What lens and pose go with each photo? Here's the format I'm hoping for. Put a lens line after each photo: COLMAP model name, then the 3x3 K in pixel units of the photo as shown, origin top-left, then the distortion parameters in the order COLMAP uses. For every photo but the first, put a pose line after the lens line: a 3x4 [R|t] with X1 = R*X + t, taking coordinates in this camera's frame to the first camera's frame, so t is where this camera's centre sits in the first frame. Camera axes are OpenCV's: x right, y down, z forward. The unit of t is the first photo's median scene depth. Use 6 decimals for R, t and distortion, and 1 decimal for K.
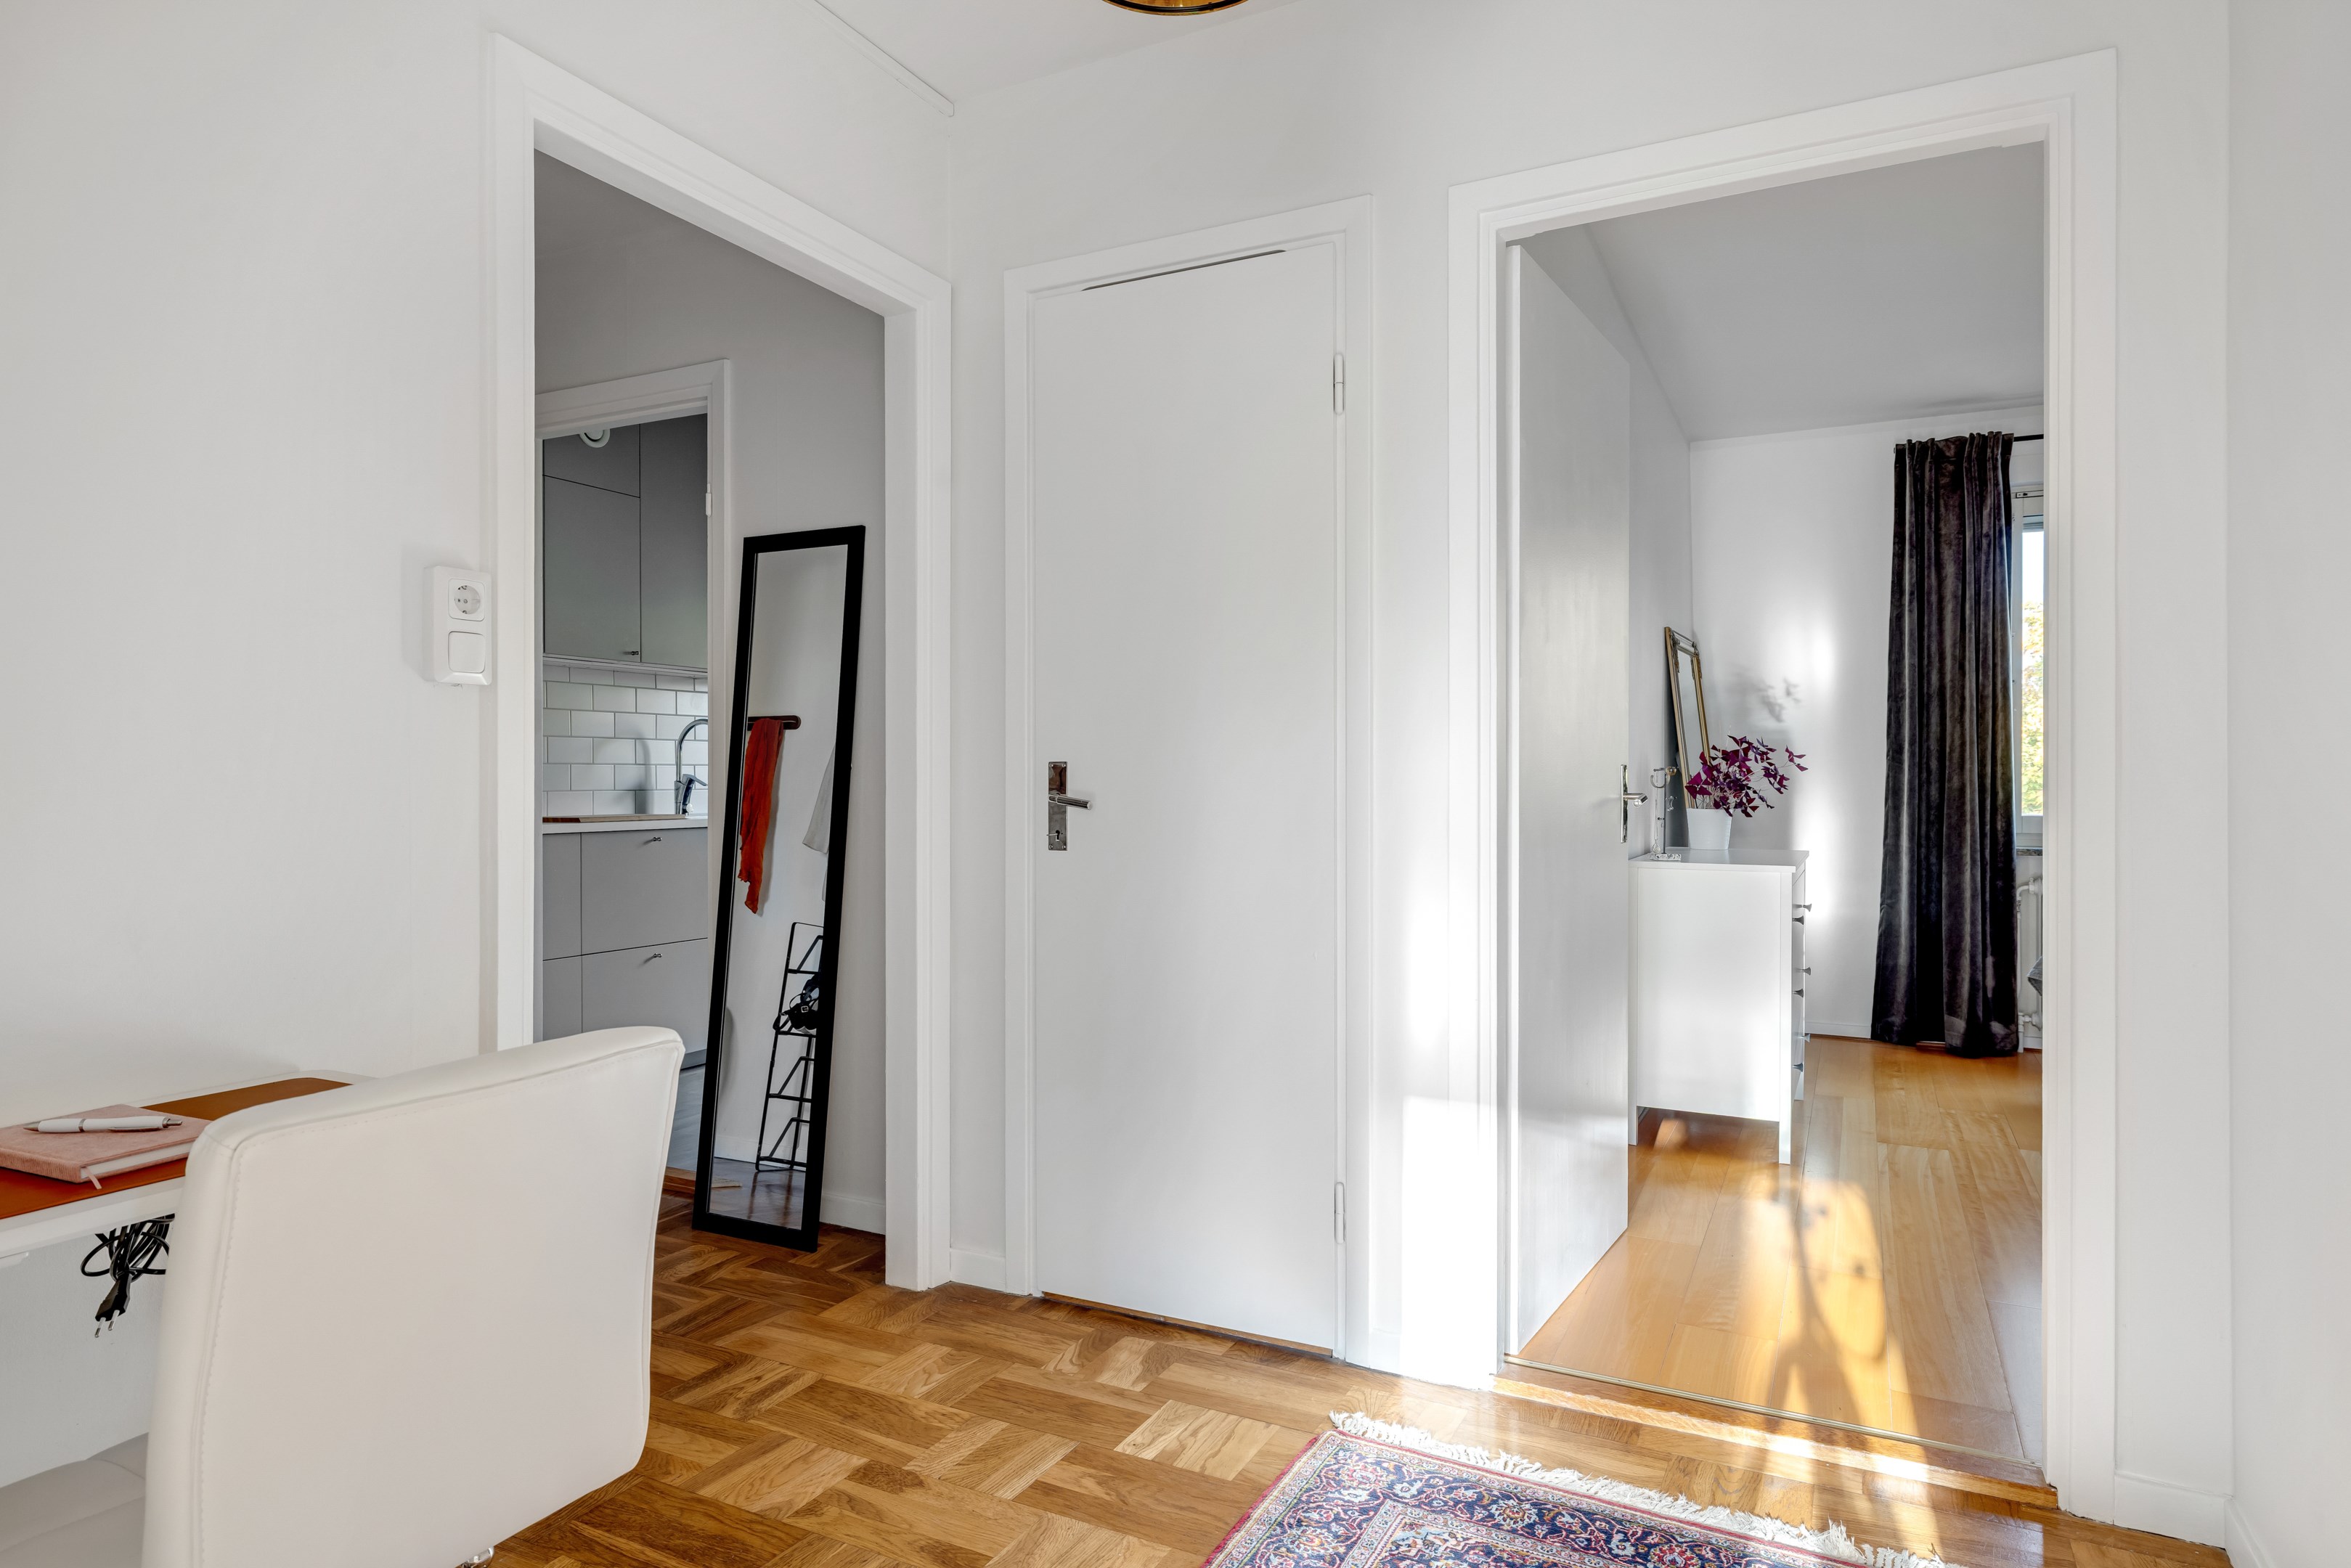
lens RADIAL K [[1368.9, 0, 1170.3], [0, 1368.9, 770.5], [0, 0, 1]] dist [-0.004484, 0.002043]
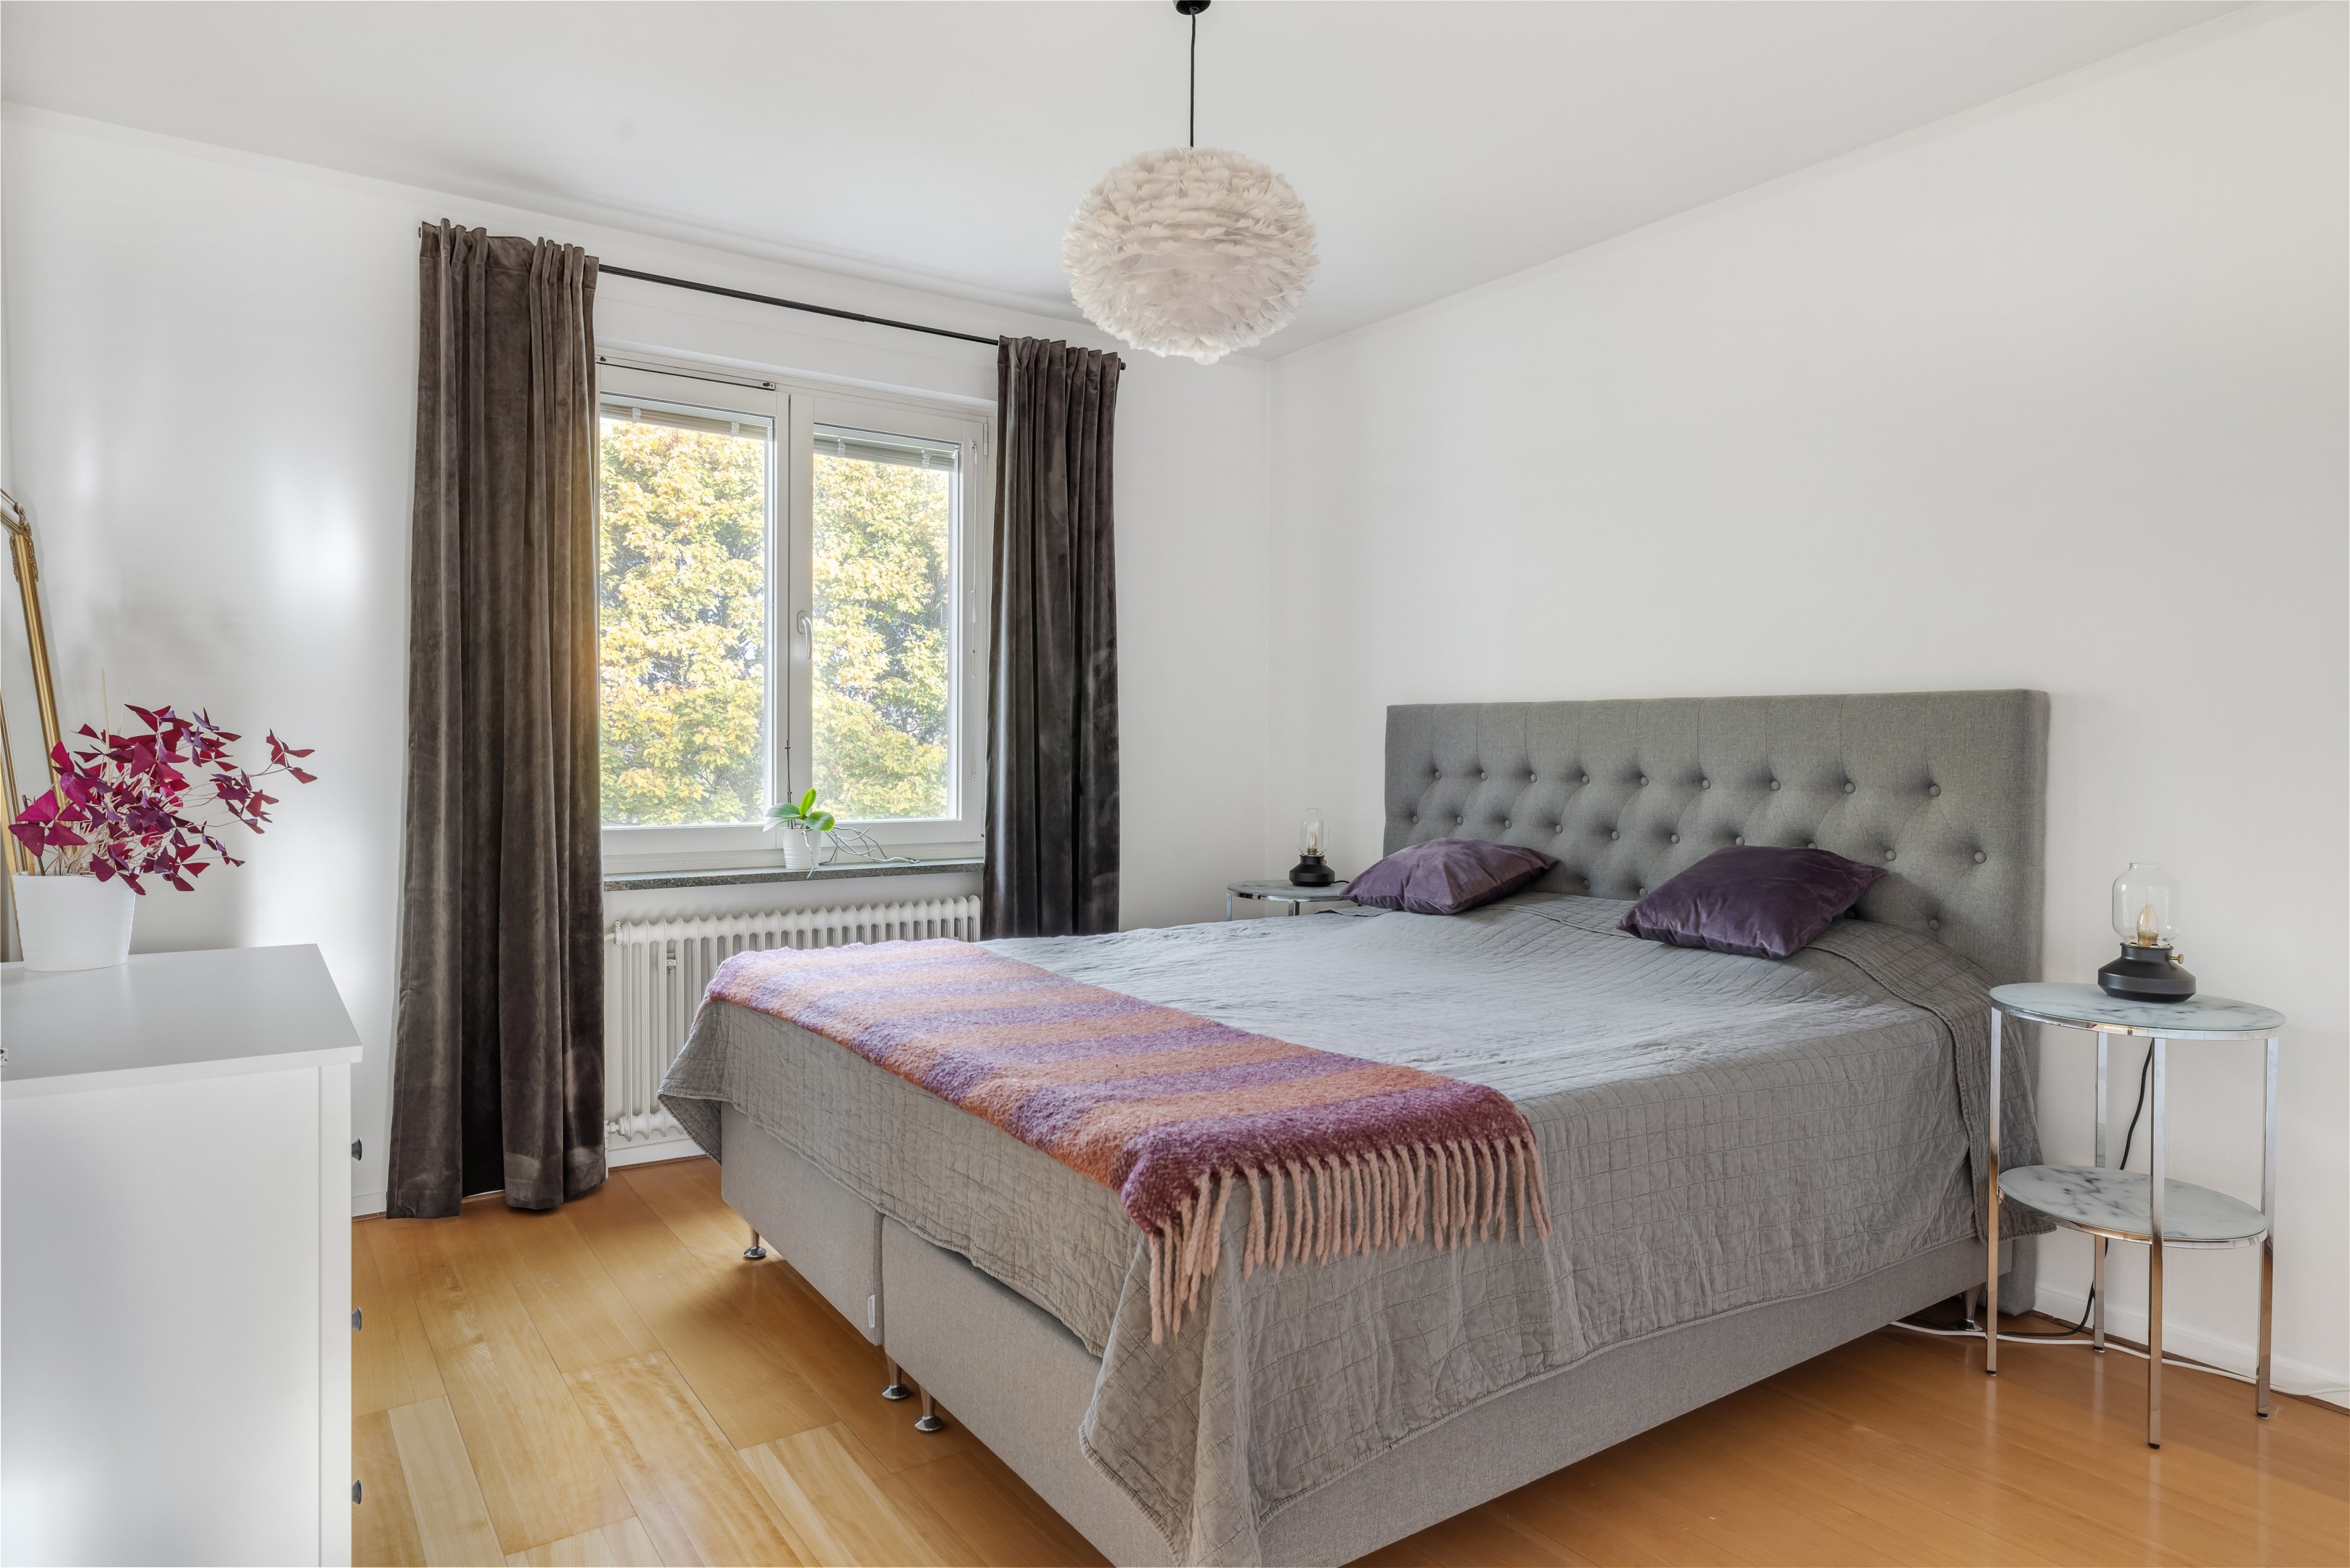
lens RADIAL K [[1382.8, 0, 1167.8], [0, 1382.8, 786.0], [0, 0, 1]] dist [-0.002168, -0.000986]
pose [[0.480019, -0.021093, 0.877005, 0.156669], [-0.013872, 0.999403, 0.031630, -0.015475], [-0.877149, -0.027349, 0.479440, 0.431284]]
